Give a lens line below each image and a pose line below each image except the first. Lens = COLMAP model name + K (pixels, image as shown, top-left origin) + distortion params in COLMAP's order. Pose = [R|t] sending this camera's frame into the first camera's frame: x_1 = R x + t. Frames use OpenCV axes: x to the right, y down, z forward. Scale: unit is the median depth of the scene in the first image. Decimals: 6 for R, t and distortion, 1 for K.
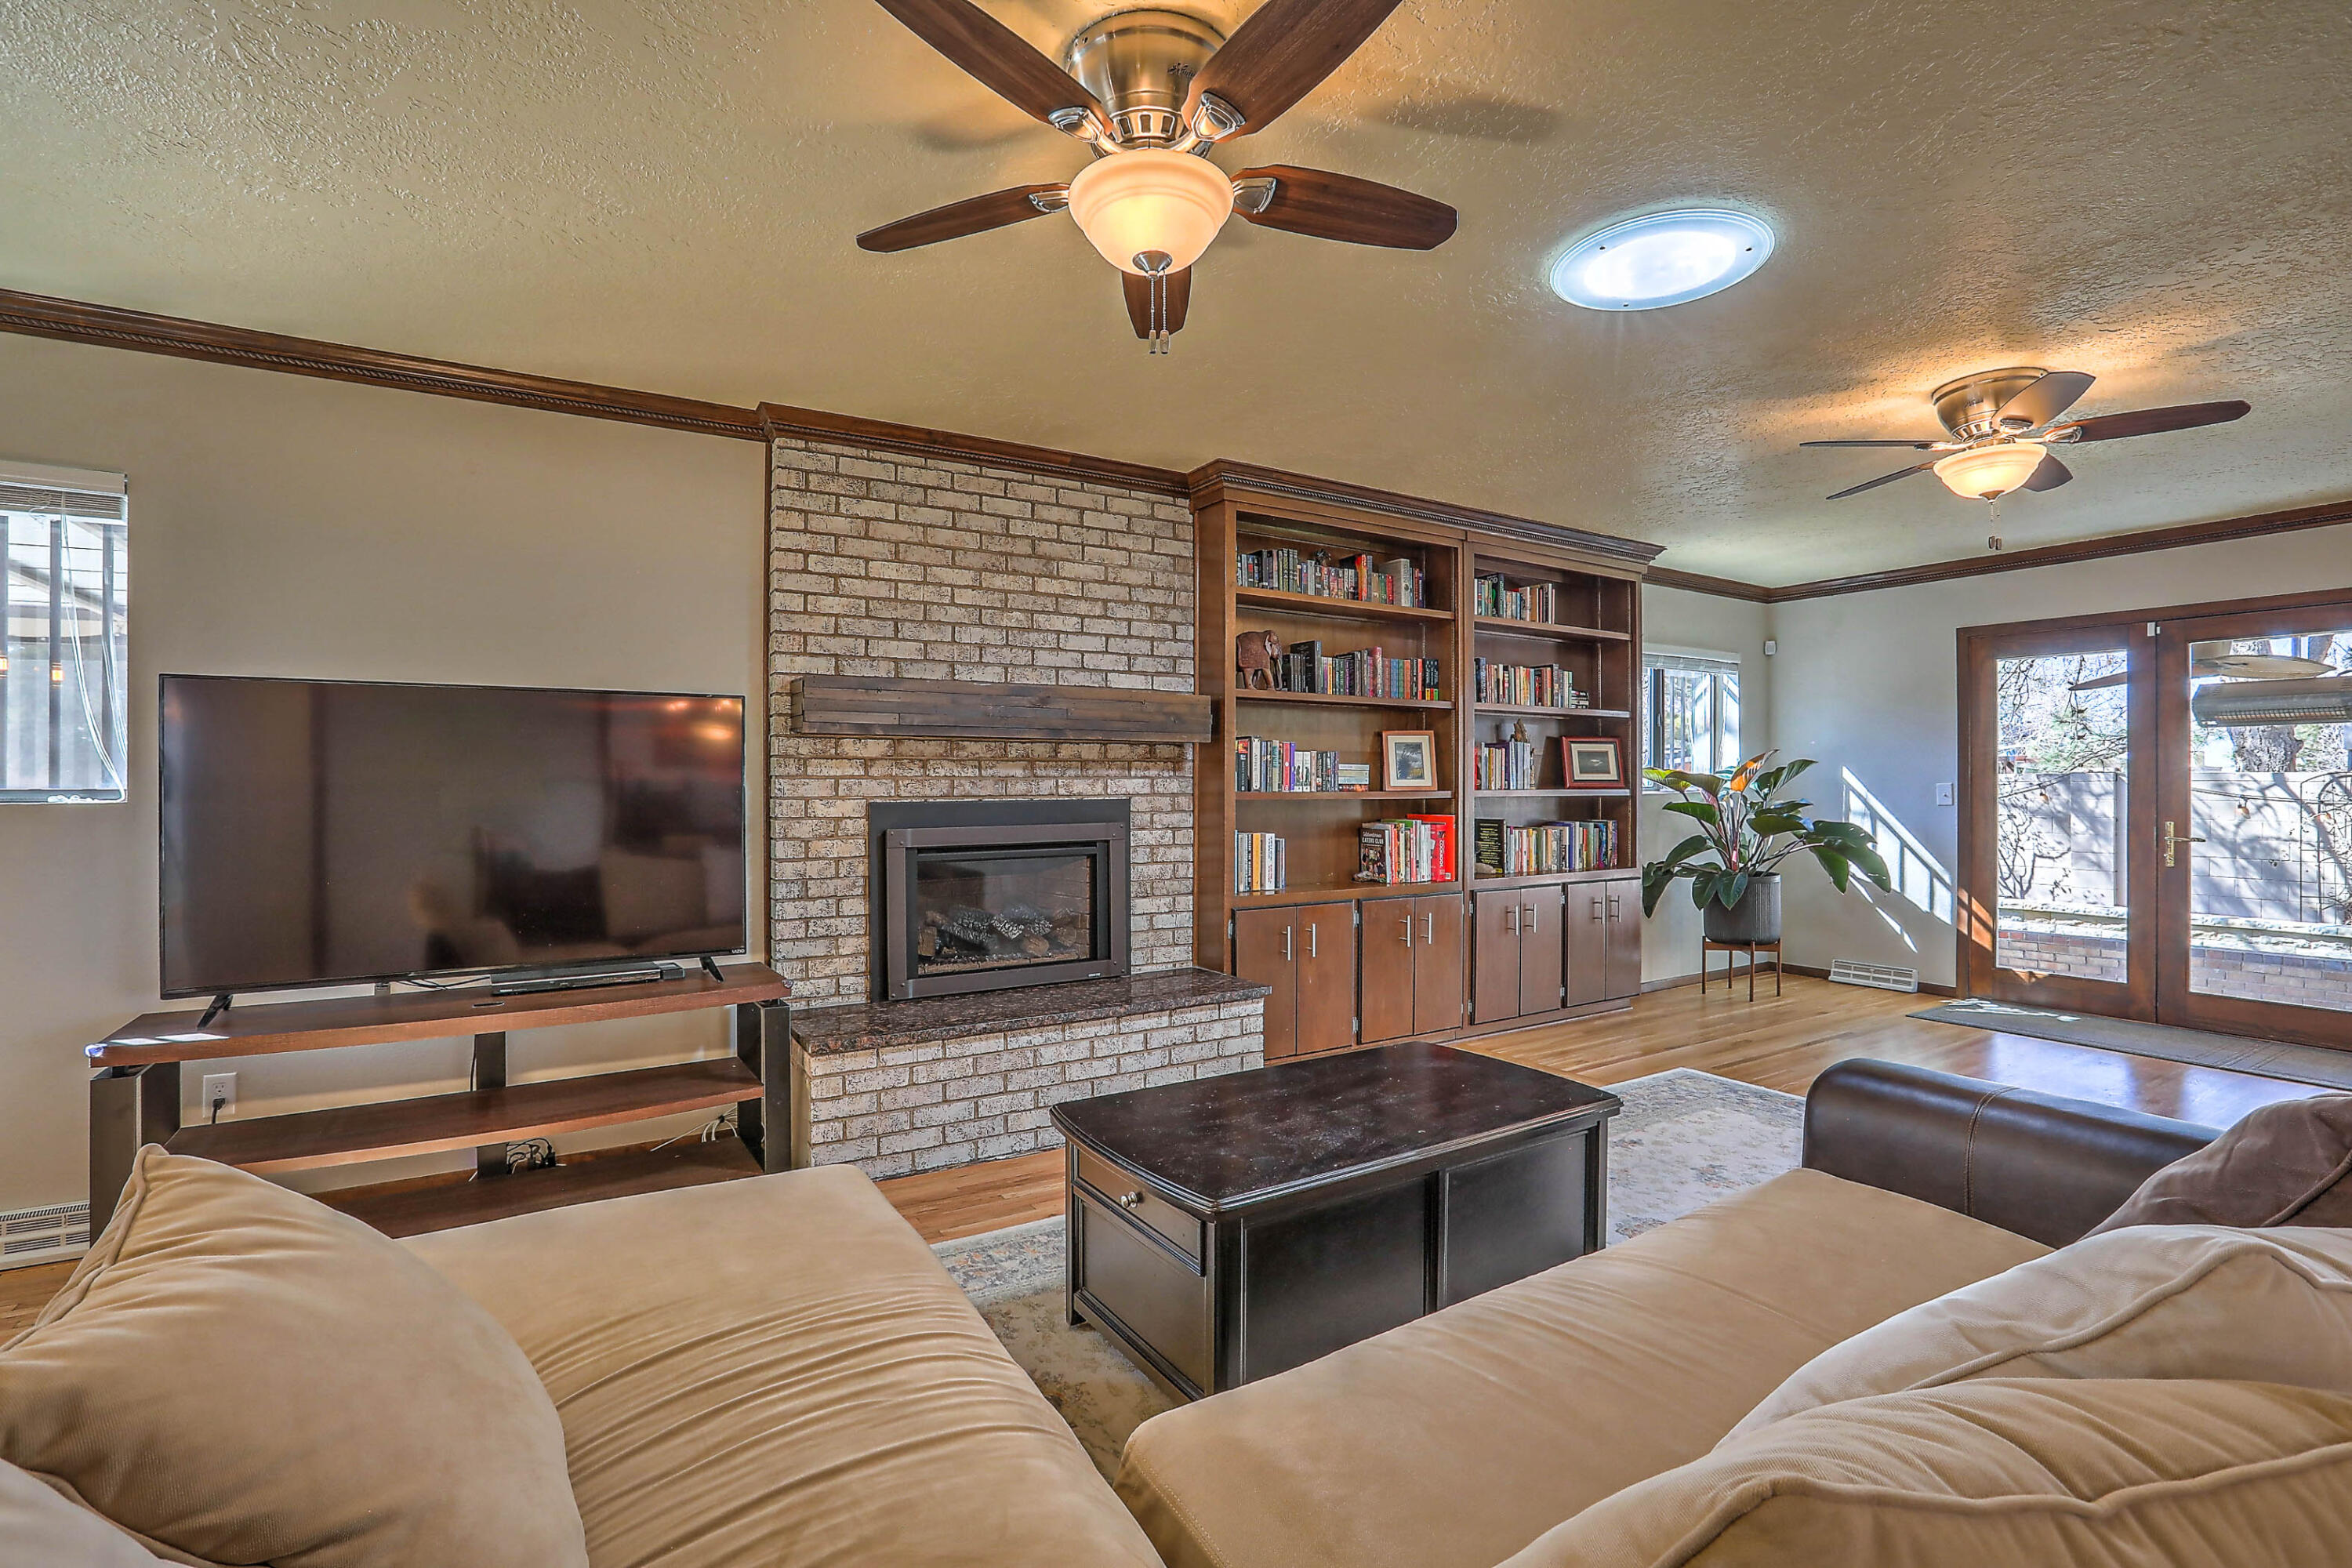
lens RADIAL K [[1069.3, 0, 1182.8], [0, 1069.3, 780.8], [0, 0, 1]] dist [-0.053825, 0.019207]
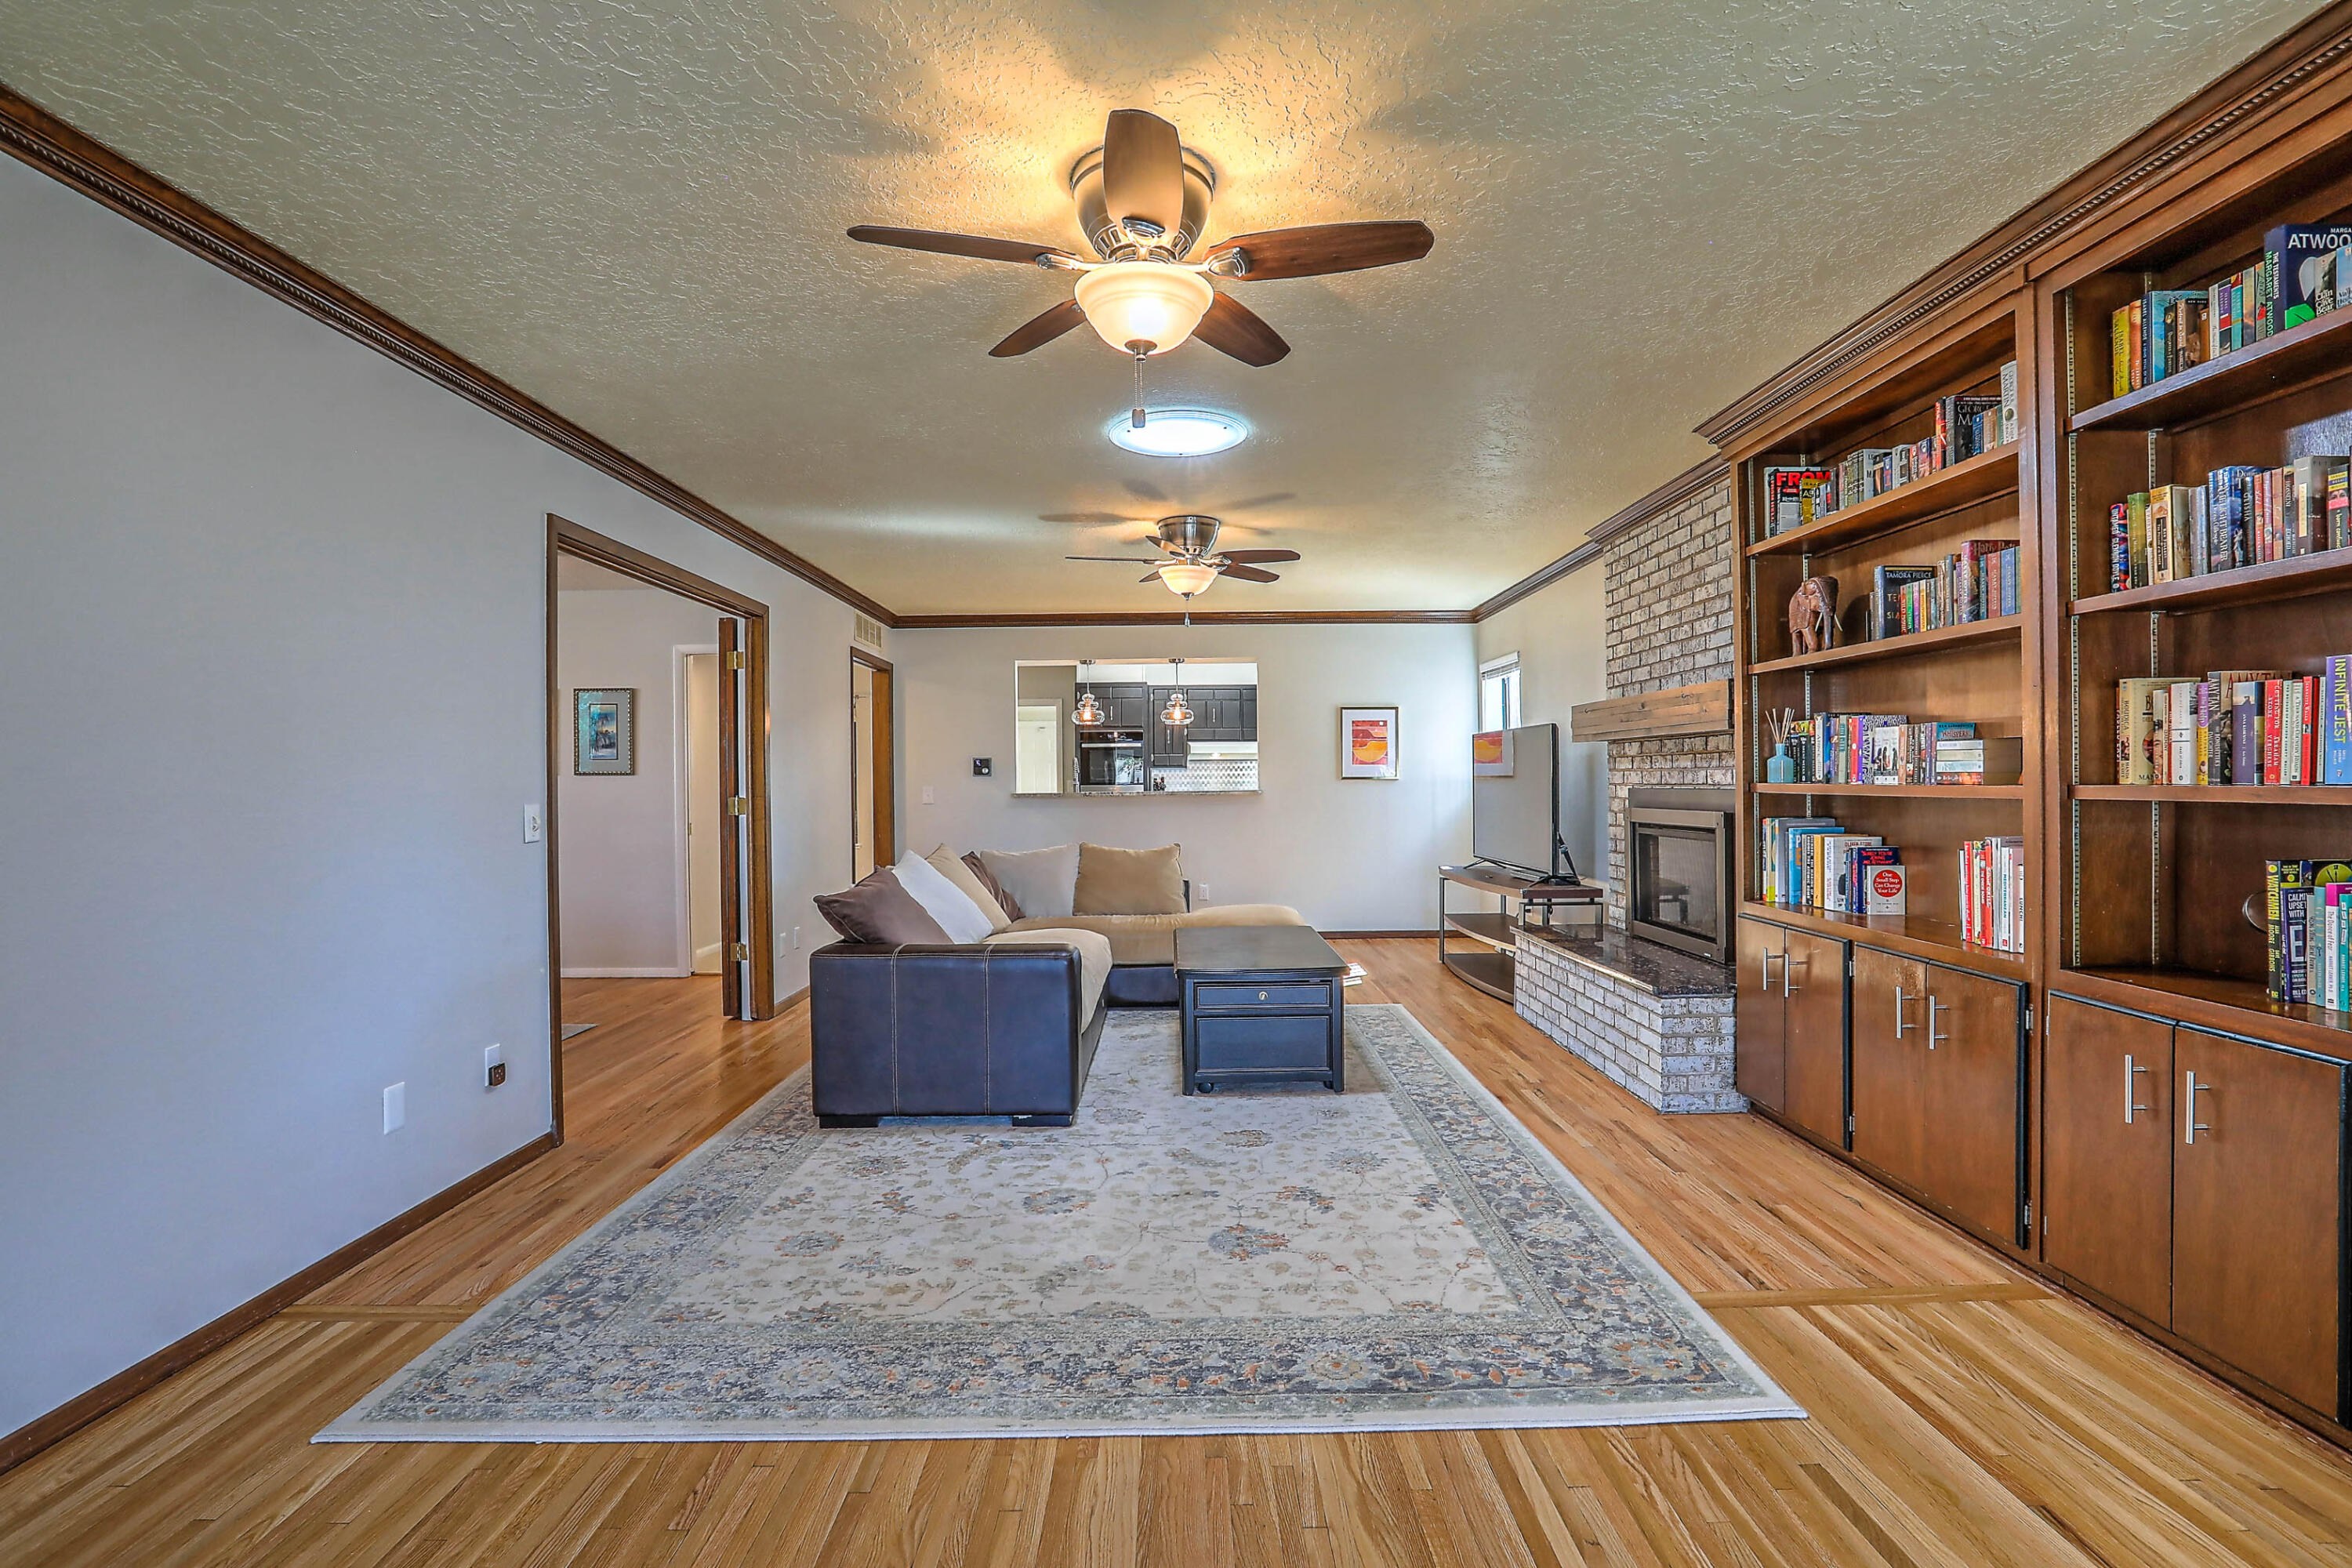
lens RADIAL K [[1069.3, 0, 1177.2], [0, 1069.3, 783.8], [0, 0, 1]] dist [-0.053825, 0.019207]
pose [[-0.524476, 0.010135, -0.851365, 1.090242], [0.013036, 0.999908, 0.003872, 0.001636], [0.851325, -0.009067, -0.524560, 1.117138]]
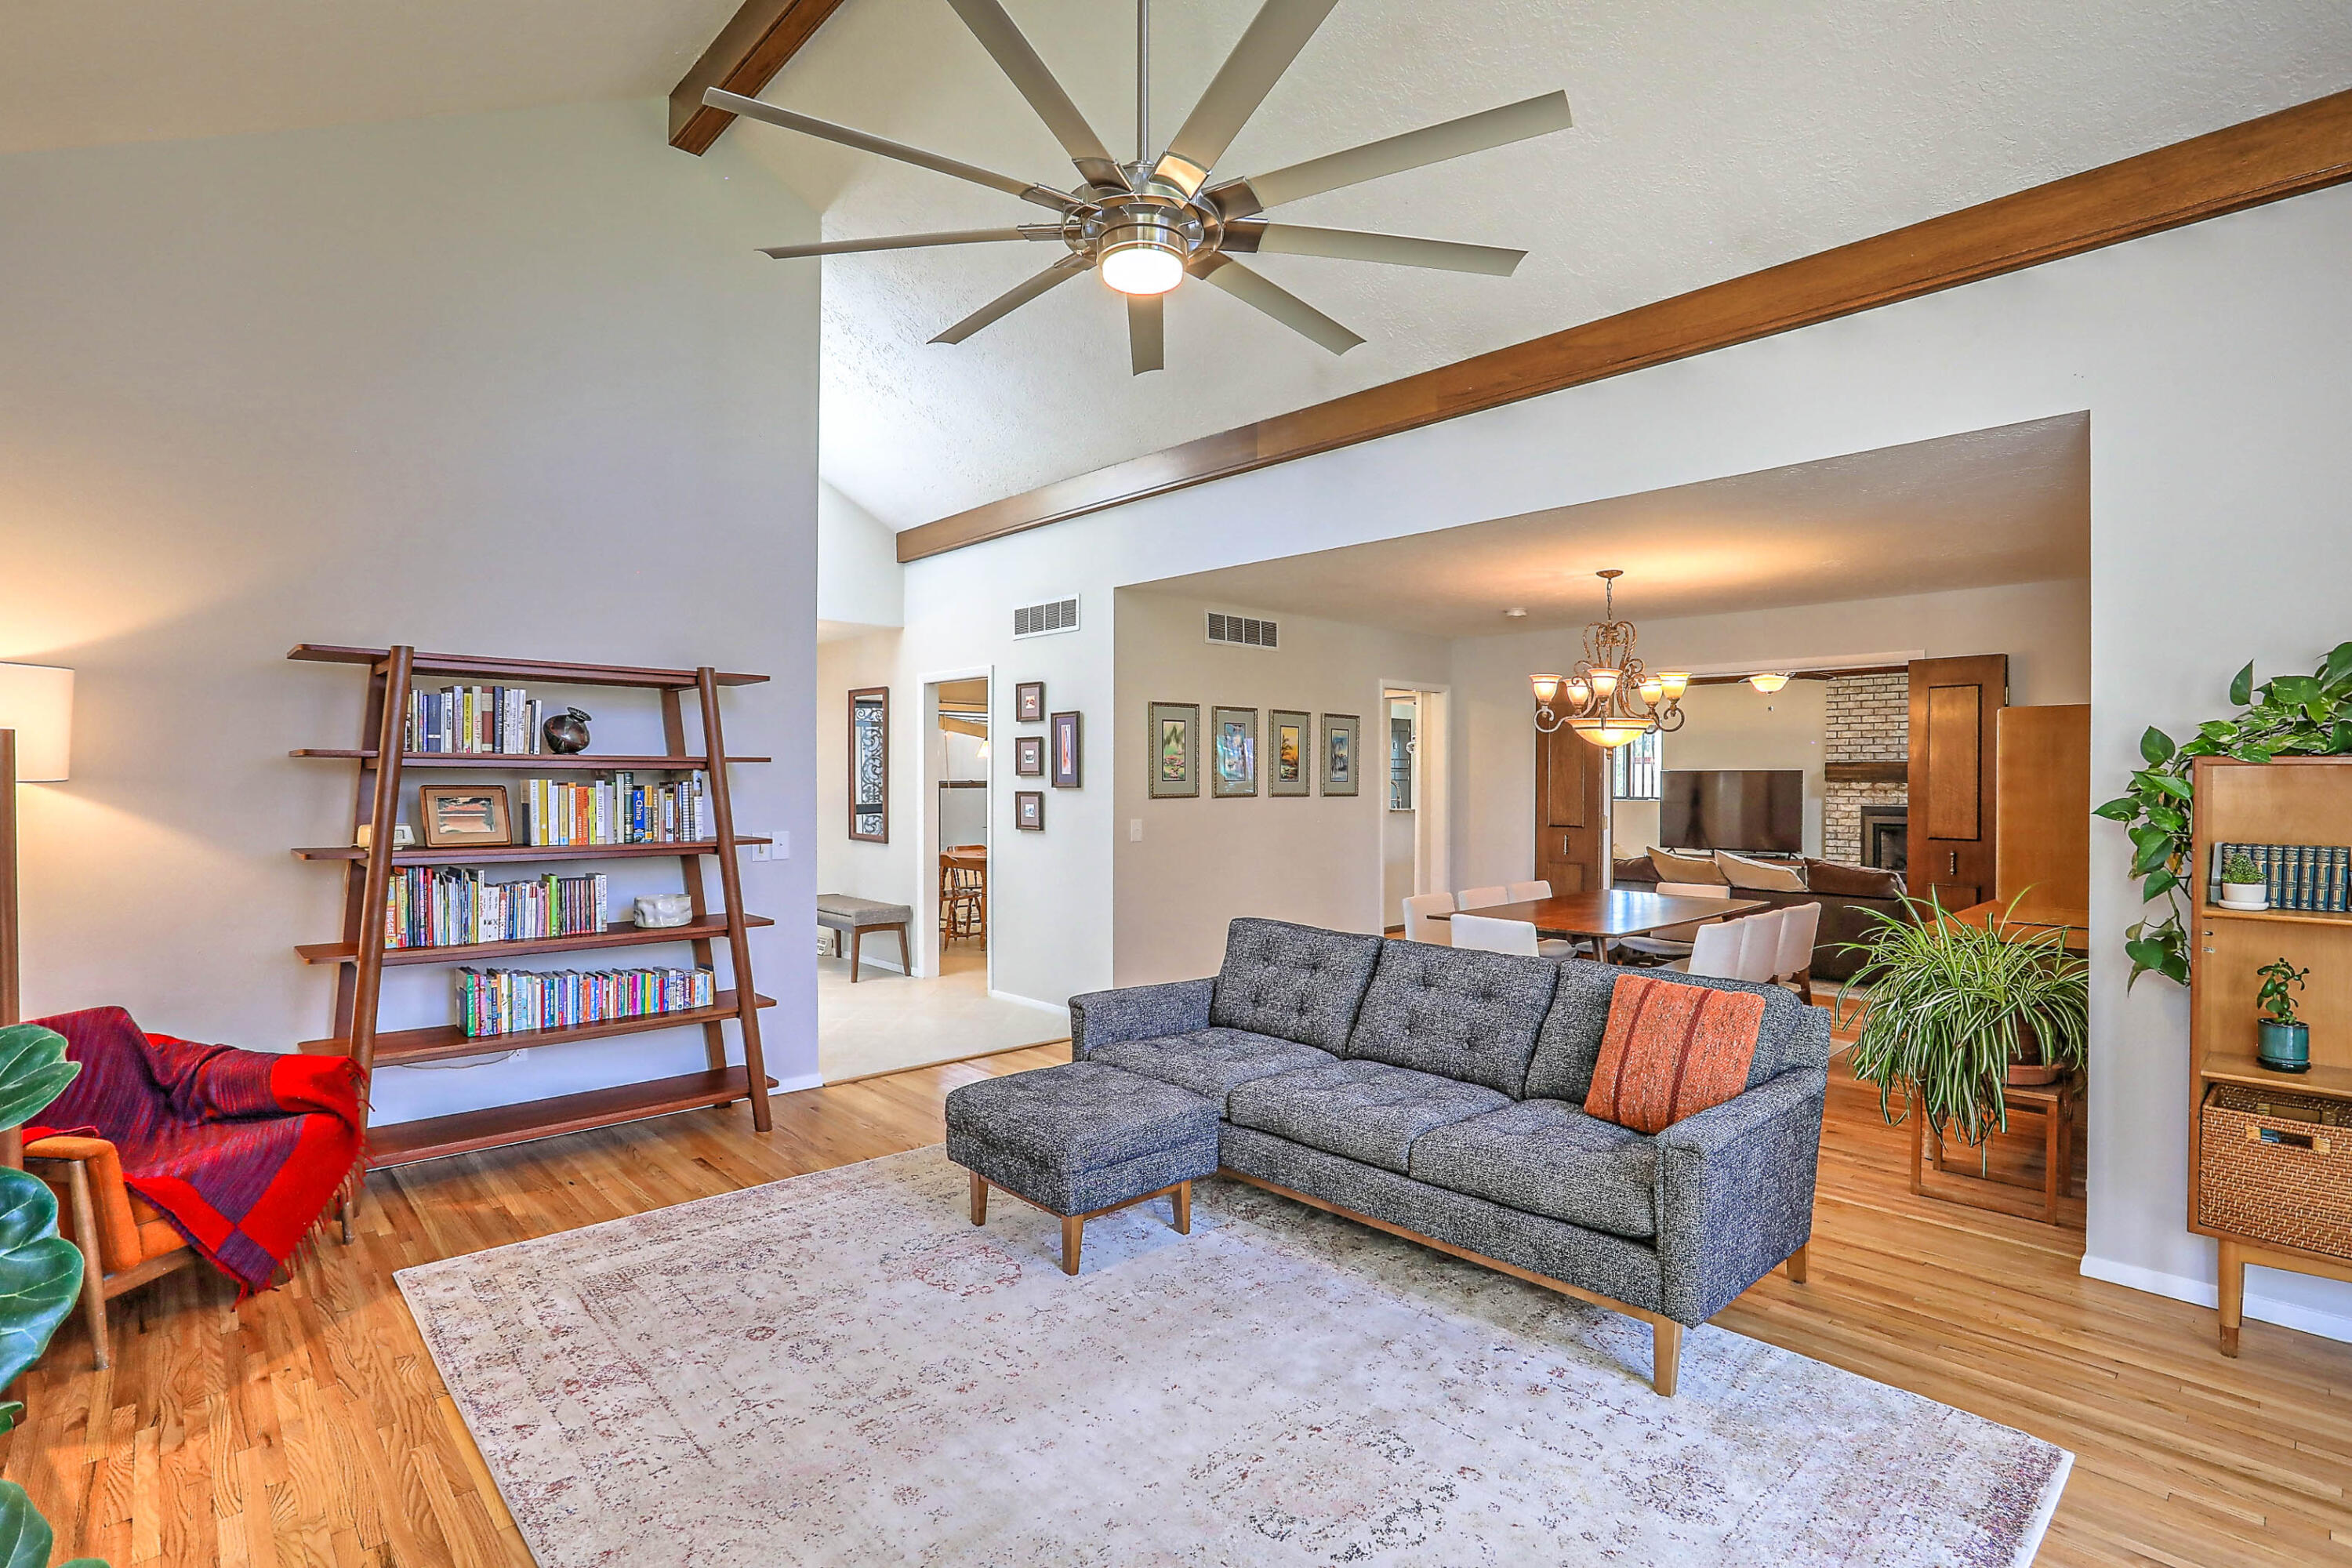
lens RADIAL K [[1125.9, 0, 1181.1], [0, 1125.9, 787.8], [0, 0, 1]] dist [-0.027707, 0.013608]
pose [[0.206713, 0.010754, -0.978343, 1.951638], [-0.000060, 0.999940, 0.010979, -0.052106], [0.978402, -0.002210, 0.206701, -1.177694]]
